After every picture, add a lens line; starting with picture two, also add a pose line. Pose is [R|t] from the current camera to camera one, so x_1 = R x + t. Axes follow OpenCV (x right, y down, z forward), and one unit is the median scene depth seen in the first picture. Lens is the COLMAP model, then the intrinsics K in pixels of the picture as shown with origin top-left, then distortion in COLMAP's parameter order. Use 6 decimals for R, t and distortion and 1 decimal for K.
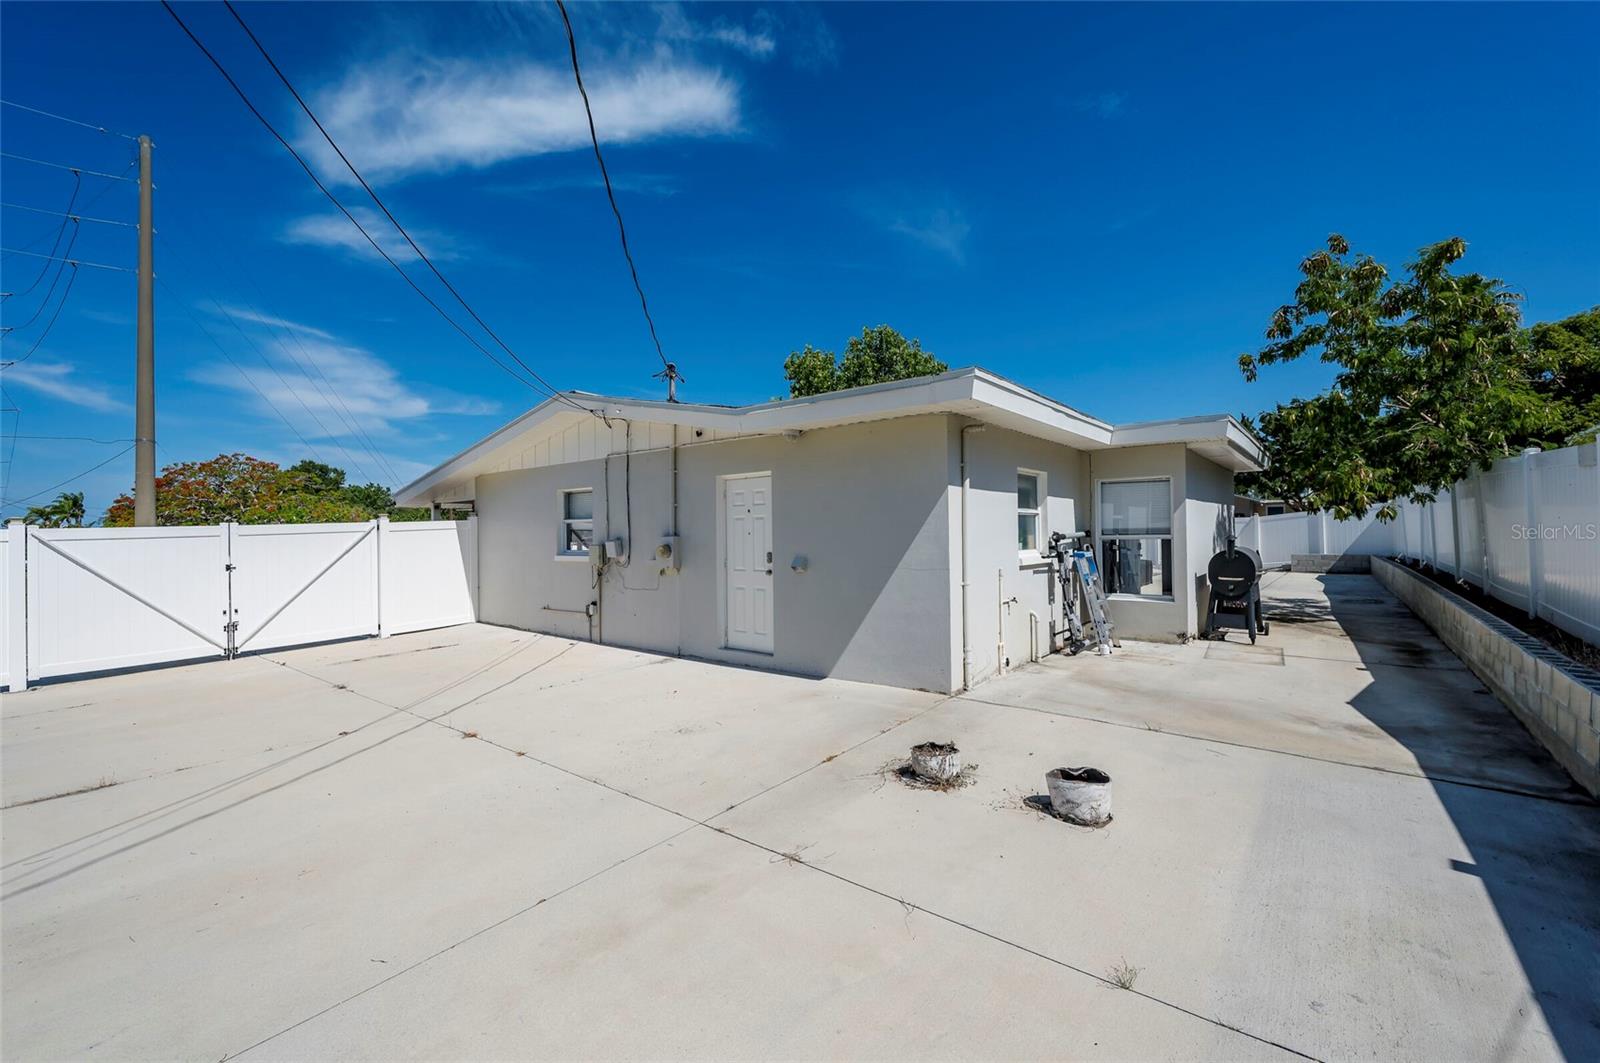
lens RADIAL K [[670.2, 0, 789.7], [0, 670.2, 528.0], [0, 0, 1]] dist [0.001163, -0.000745]
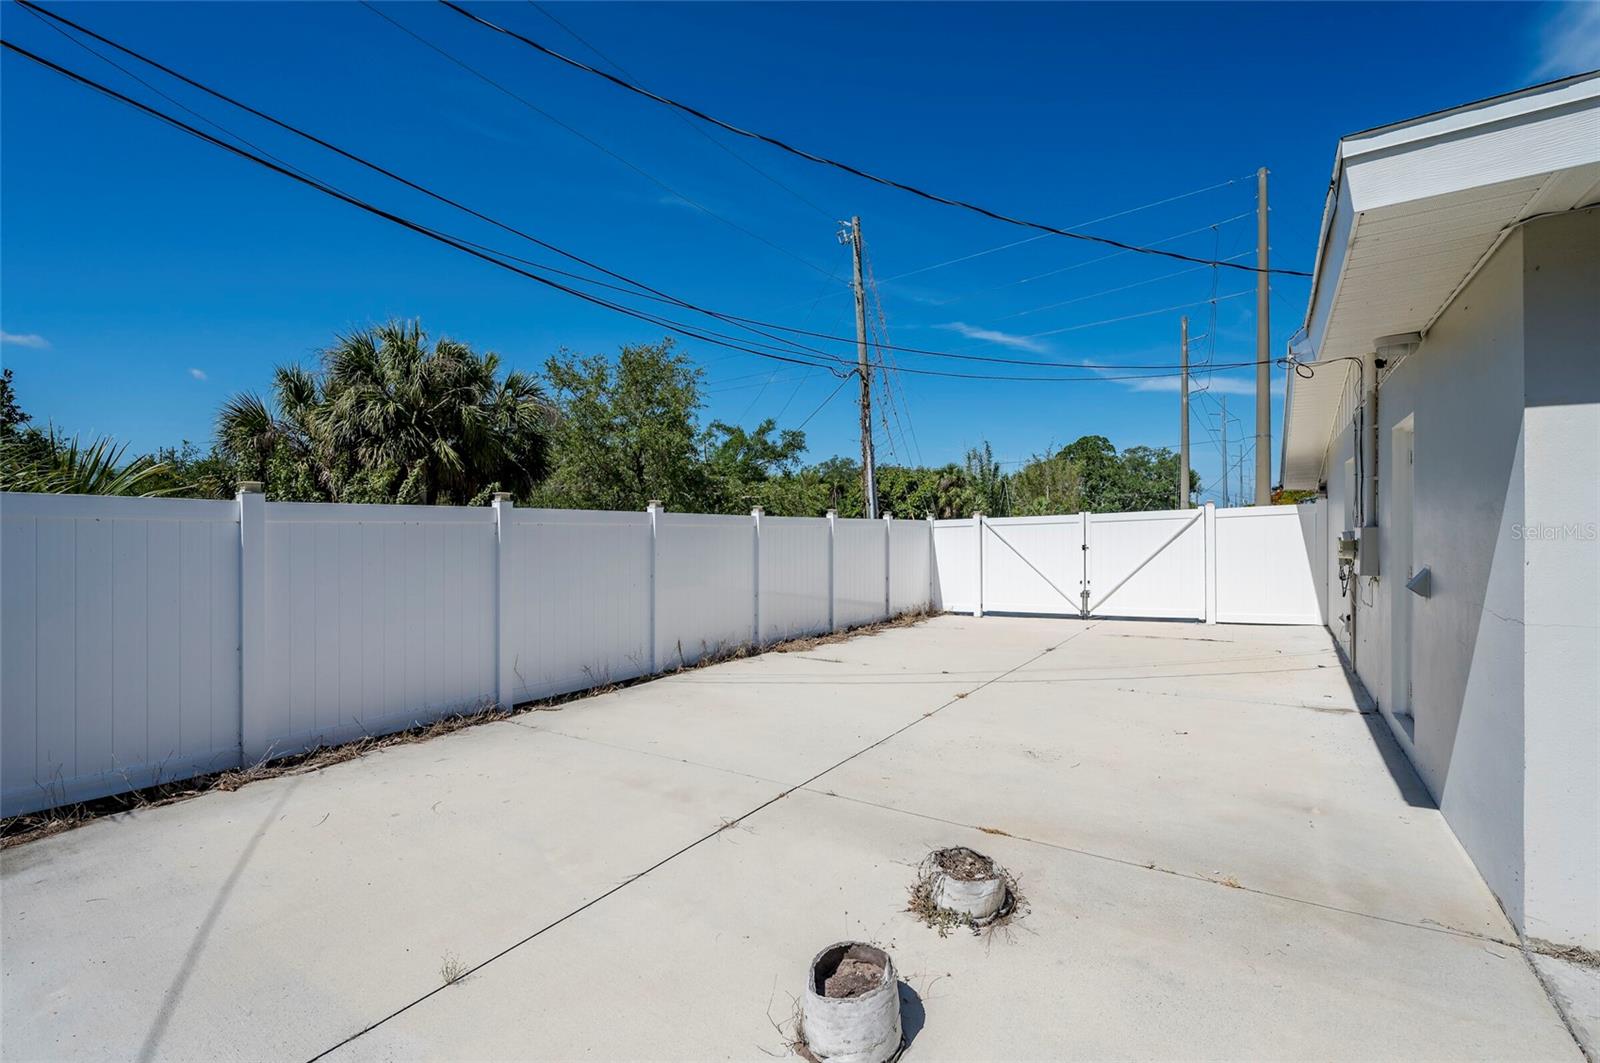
lens RADIAL K [[670.2, 0, 801.8], [0, 670.2, 530.9], [0, 0, 1]] dist [0.001163, -0.000745]
pose [[0.093513, 0.016288, -0.995485, 0.421585], [0.017033, 0.999694, 0.017957, -0.004599], [0.995472, -0.018635, 0.093206, 0.390197]]
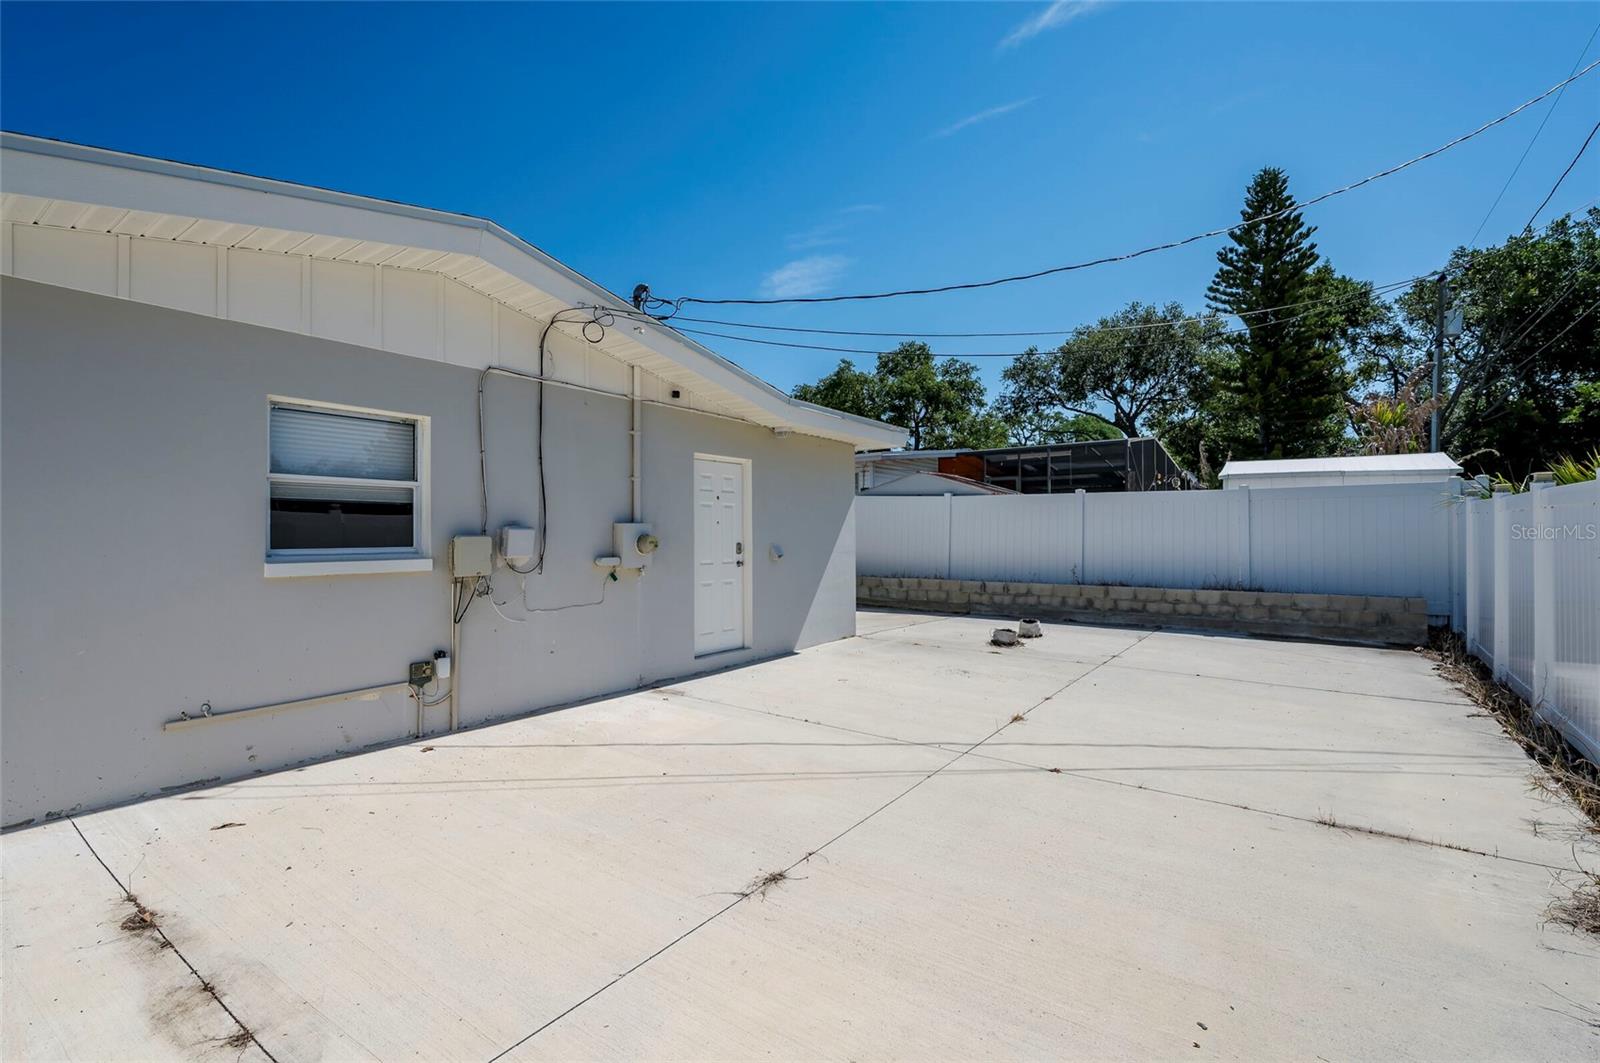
lens RADIAL K [[738.8, 0, 780.6], [0, 738.8, 532.3], [0, 0, 1]] dist [-0.008758, 0.000633]
pose [[-0.081572, 0.023845, 0.996382, -0.981442], [-0.002417, 0.999706, -0.024122, 0.041587], [-0.996665, -0.004376, -0.081490, 0.919700]]
